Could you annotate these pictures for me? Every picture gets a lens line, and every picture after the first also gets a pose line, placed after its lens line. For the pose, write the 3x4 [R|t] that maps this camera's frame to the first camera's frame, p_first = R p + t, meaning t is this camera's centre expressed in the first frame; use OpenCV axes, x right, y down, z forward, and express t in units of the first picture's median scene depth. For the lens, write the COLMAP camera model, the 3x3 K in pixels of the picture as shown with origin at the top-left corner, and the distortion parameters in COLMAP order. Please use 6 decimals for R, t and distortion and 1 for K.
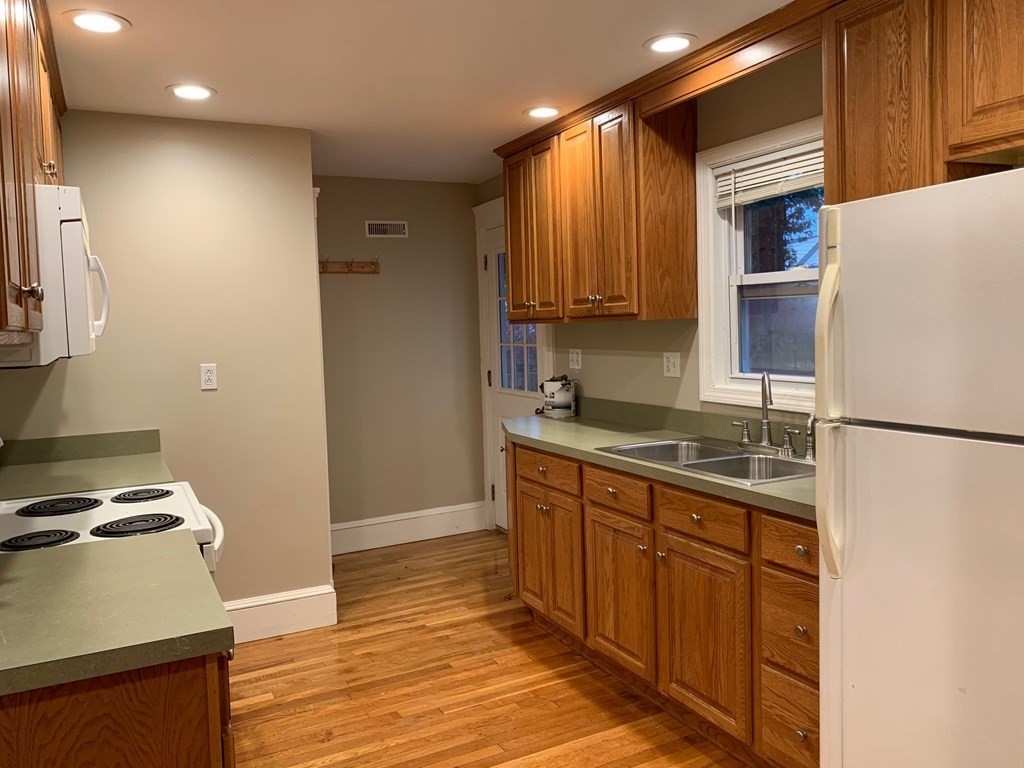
lens RADIAL K [[788.0, 0, 506.6], [0, 788.0, 373.1], [0, 0, 1]] dist [0.068556, -0.064548]
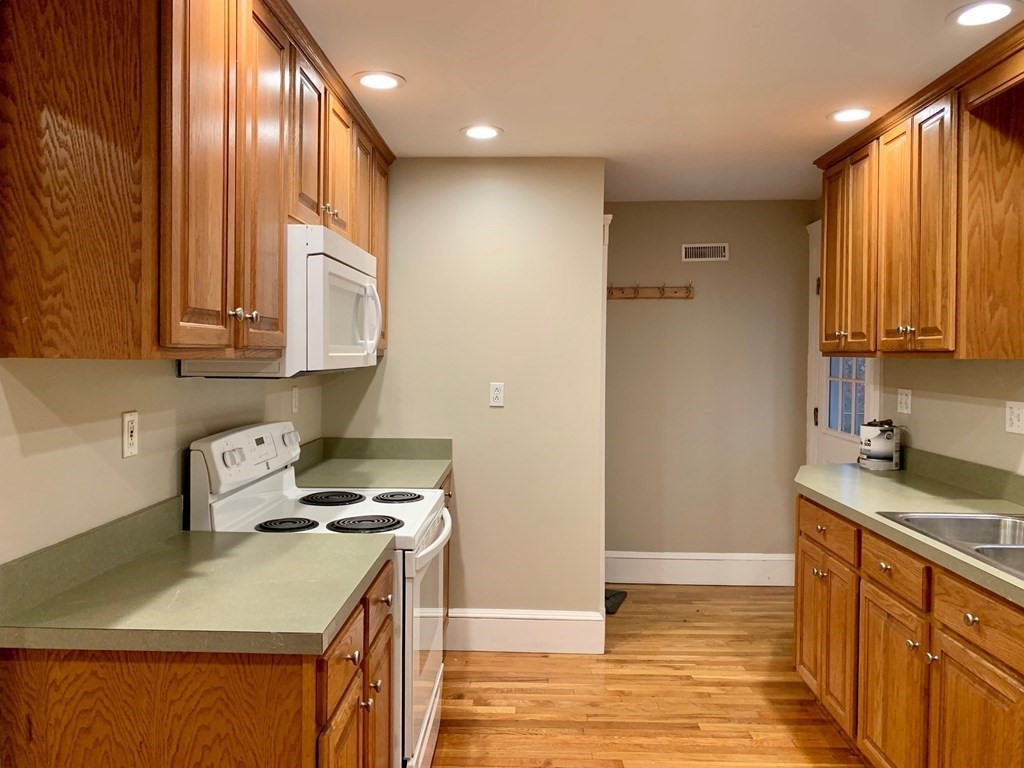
lens RADIAL K [[789.2, 0, 508.6], [0, 789.2, 372.1], [0, 0, 1]] dist [0.054806, -0.064946]
pose [[0.878777, 0.050286, -0.474576, 0.154120], [-0.064710, 0.997805, -0.014097, -0.012753], [0.472826, 0.043098, 0.880101, 0.073724]]
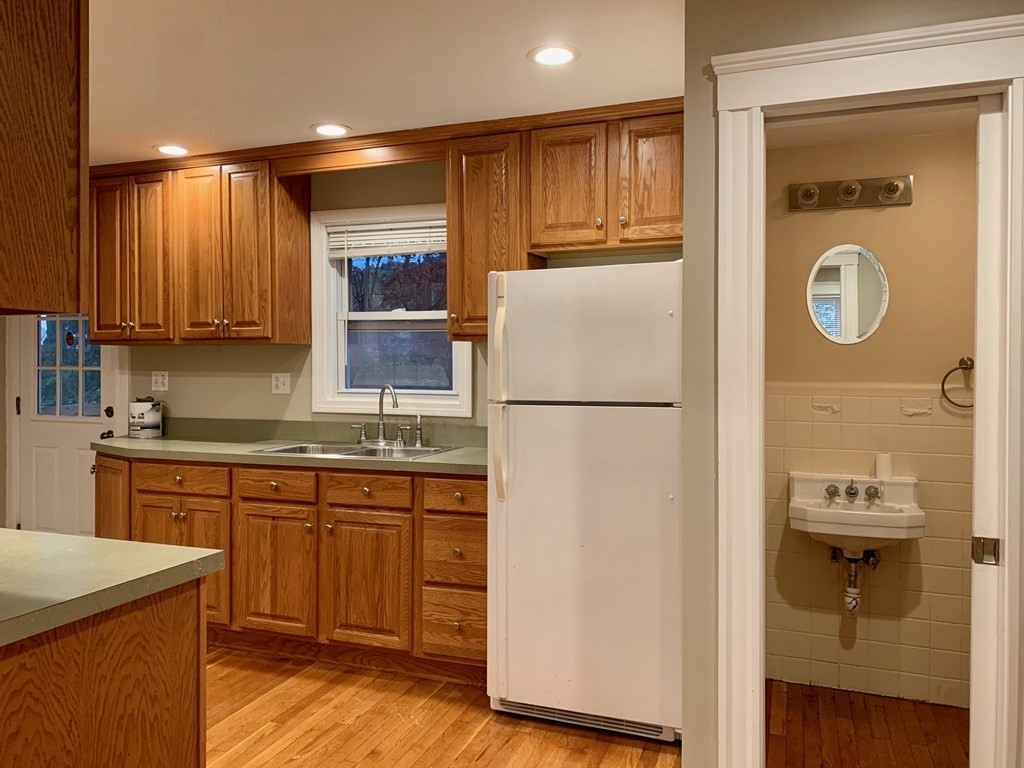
lens RADIAL K [[788.0, 0, 506.6], [0, 788.0, 373.1], [0, 0, 1]] dist [0.068556, -0.064548]
pose [[0.735874, 0.023344, 0.676716, -0.375197], [0.018495, 0.998340, -0.054551, 0.048800], [-0.676866, 0.052658, 0.734221, -0.104497]]
